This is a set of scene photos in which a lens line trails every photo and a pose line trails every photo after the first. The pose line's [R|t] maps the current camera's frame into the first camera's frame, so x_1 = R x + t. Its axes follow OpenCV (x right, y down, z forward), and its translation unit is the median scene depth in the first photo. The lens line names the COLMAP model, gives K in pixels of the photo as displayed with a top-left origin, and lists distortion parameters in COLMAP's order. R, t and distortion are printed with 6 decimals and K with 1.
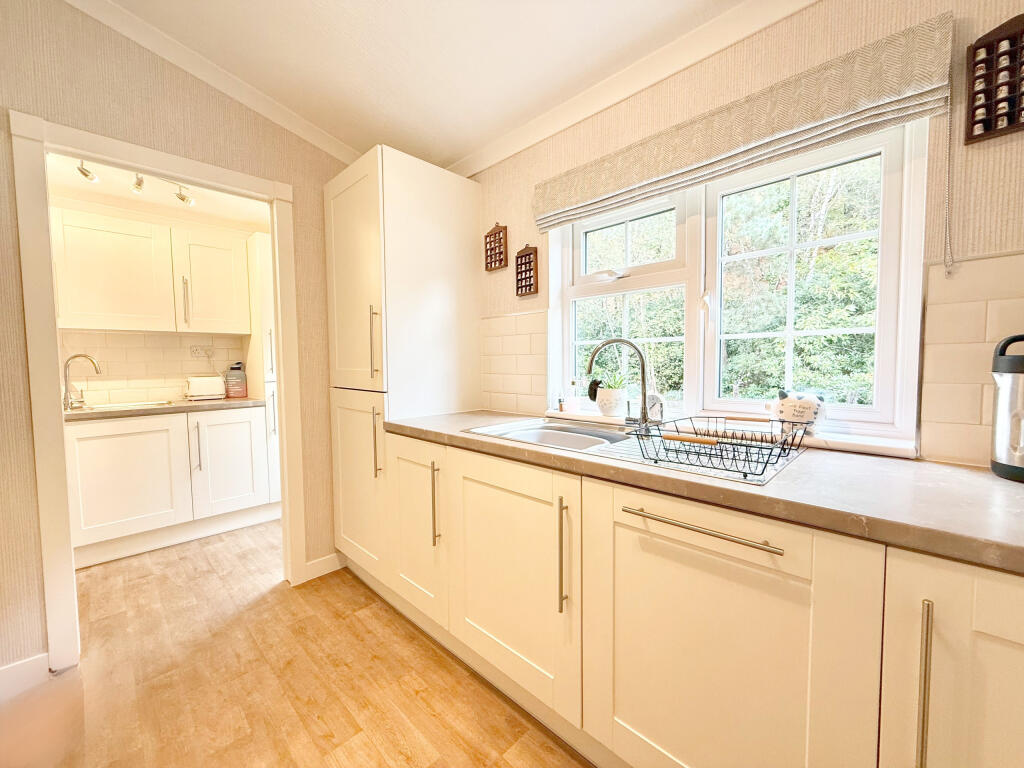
lens RADIAL K [[408.7, 0, 508.0], [0, 408.7, 378.7], [0, 0, 1]] dist [0.000090, -0.000356]
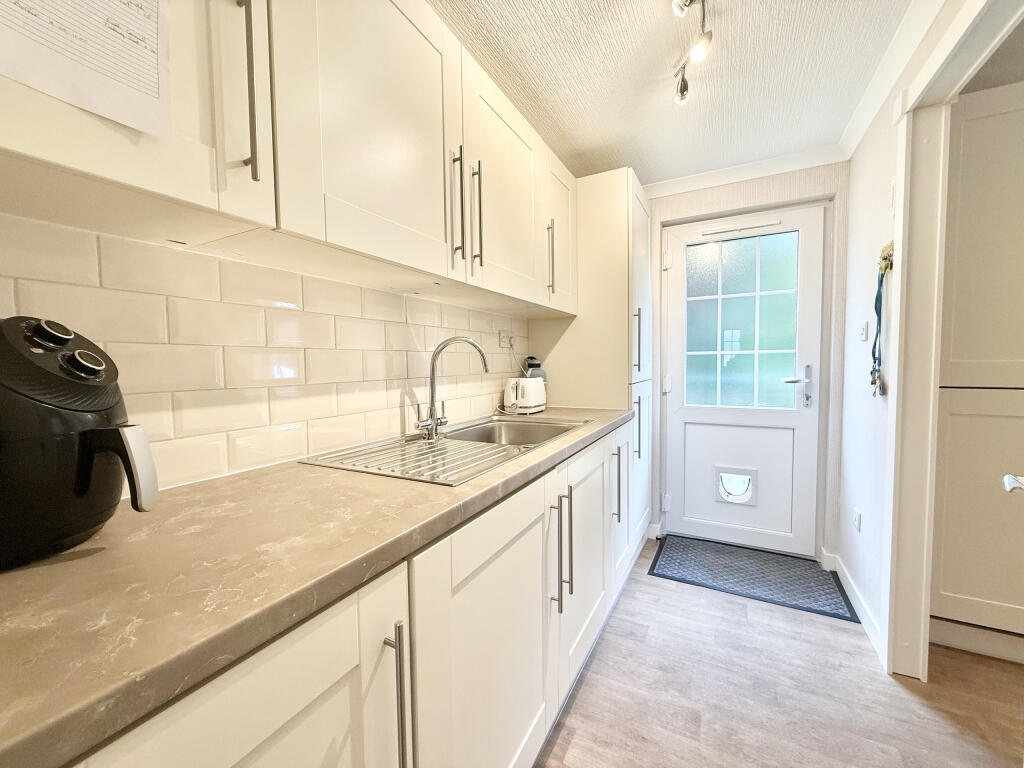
lens RADIAL K [[408.7, 0, 514.8], [0, 408.7, 384.2], [0, 0, 1]] dist [0.000090, -0.000356]
pose [[0.956910, -0.013330, 0.290080, -1.698563], [0.013452, 0.999908, 0.001574, 0.009466], [-0.290075, 0.002396, 0.957001, 0.681698]]
